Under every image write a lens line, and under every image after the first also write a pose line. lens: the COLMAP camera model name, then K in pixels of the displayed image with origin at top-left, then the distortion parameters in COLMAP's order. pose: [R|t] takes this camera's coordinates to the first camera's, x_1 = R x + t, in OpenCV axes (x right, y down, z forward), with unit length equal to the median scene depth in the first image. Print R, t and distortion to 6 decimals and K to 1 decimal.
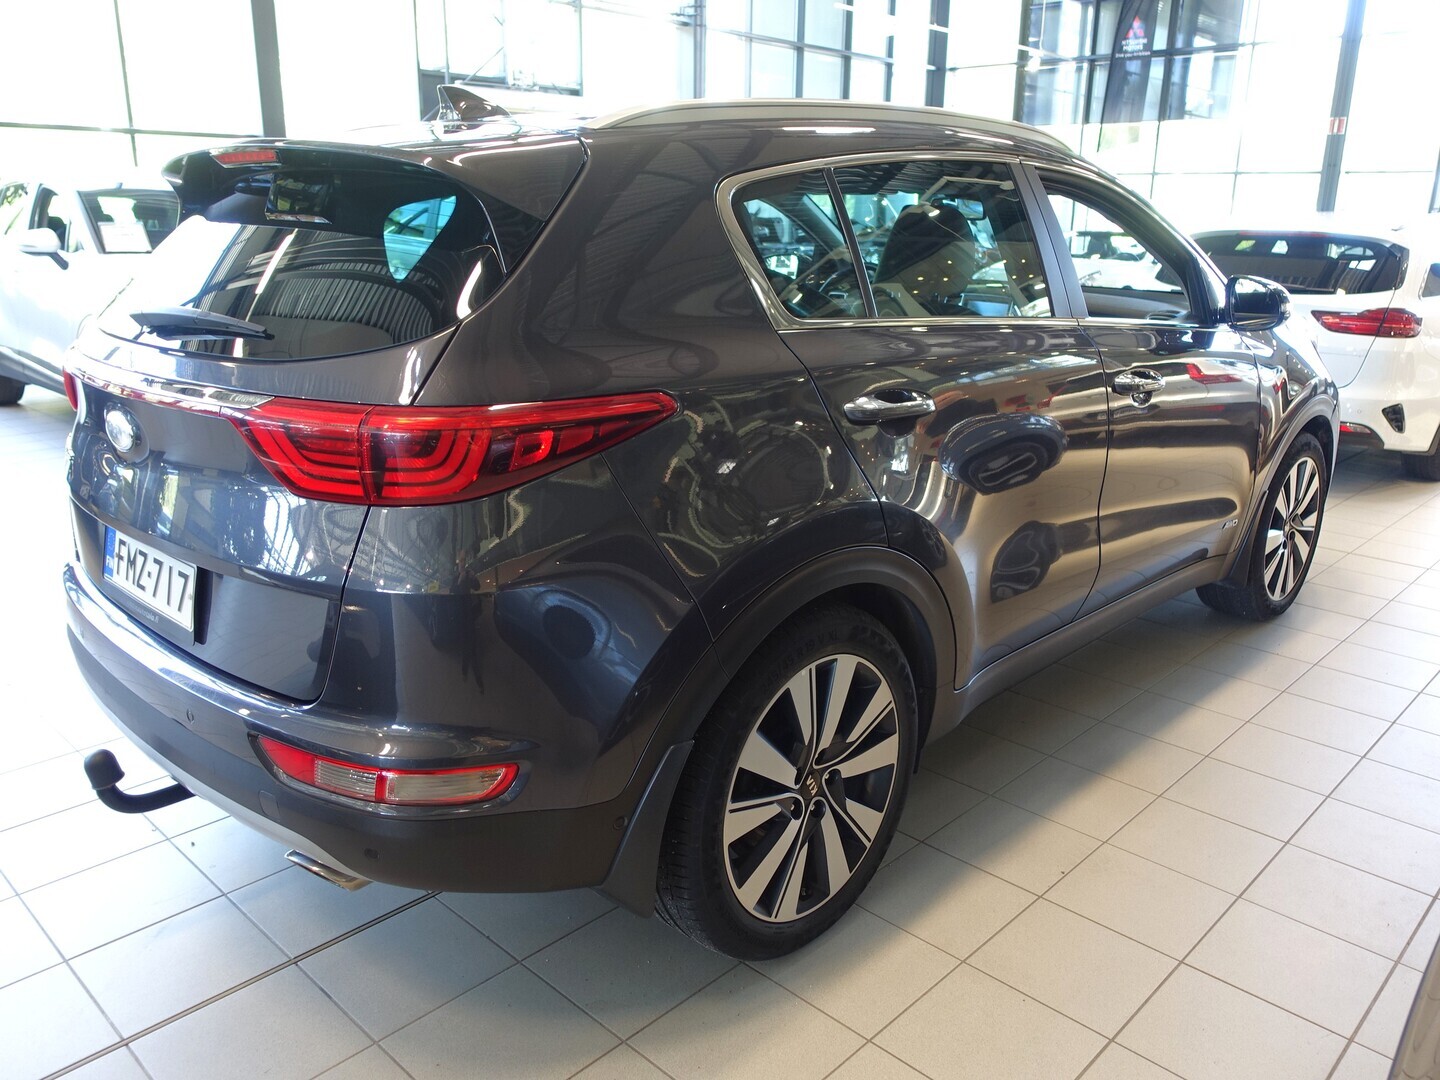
lens RADIAL K [[1116.6, 0, 720.9], [0, 1116.6, 545.5], [0, 0, 1]] dist [0.005397, 0.009752]
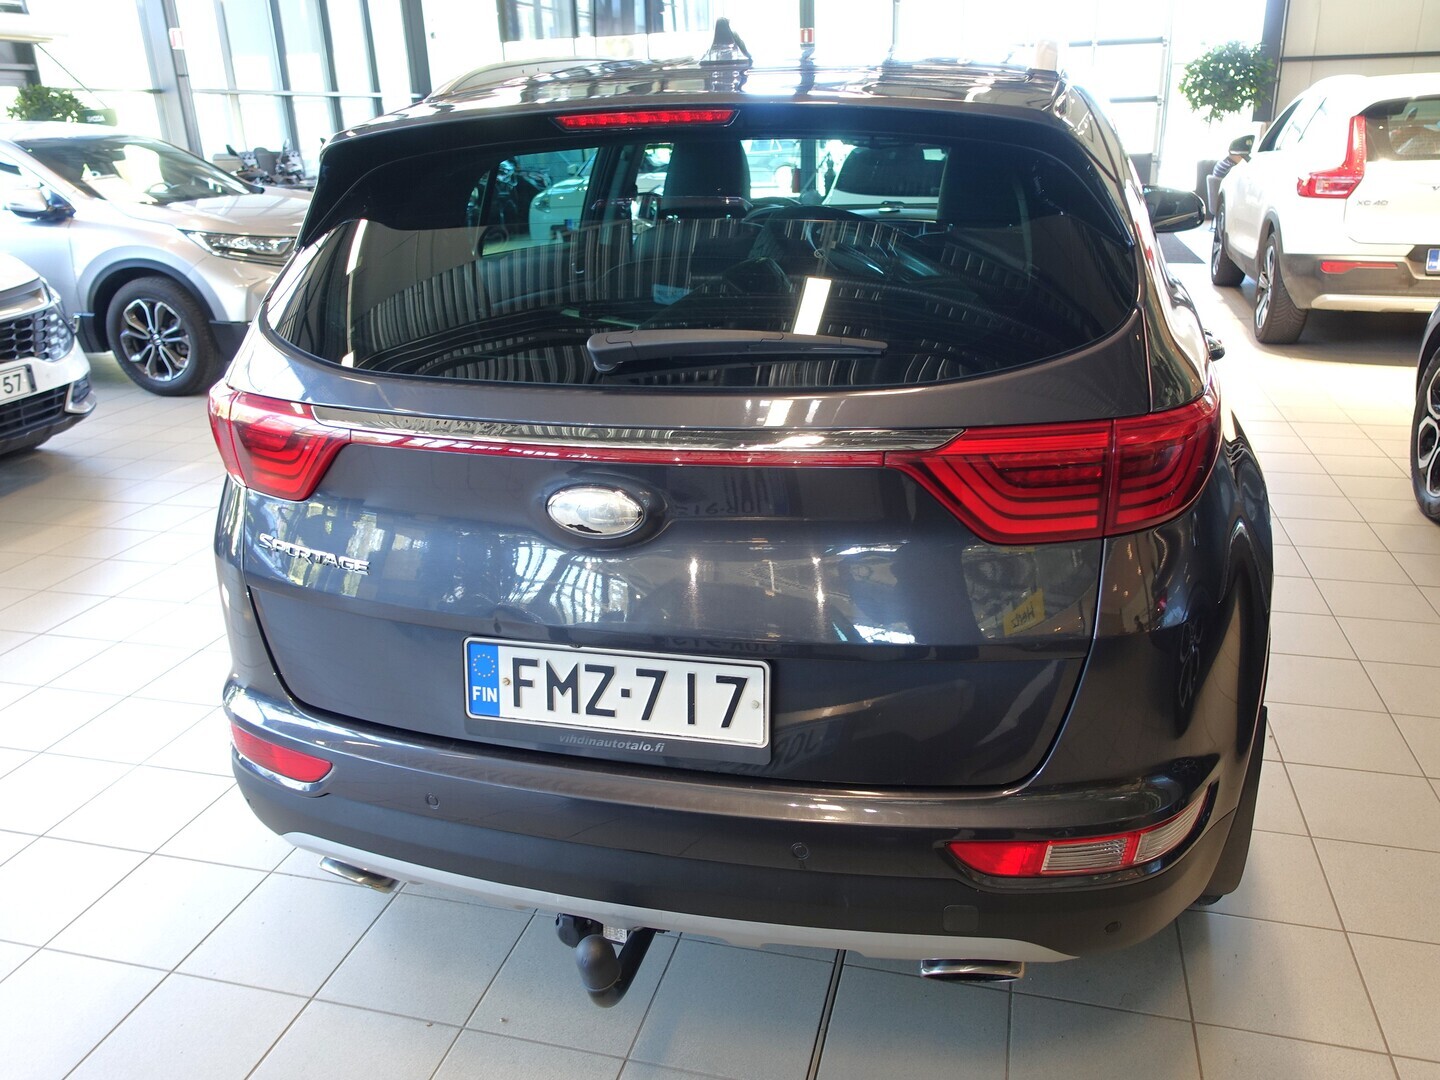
lens RADIAL K [[1116.6, 0, 719.8], [0, 1116.6, 534.3], [0, 0, 1]] dist [0.005397, 0.009752]
pose [[0.876589, -0.209935, 0.433036, -0.753227], [0.185345, 0.977695, 0.098793, -0.140039], [-0.444117, -0.006340, 0.895947, 0.297051]]
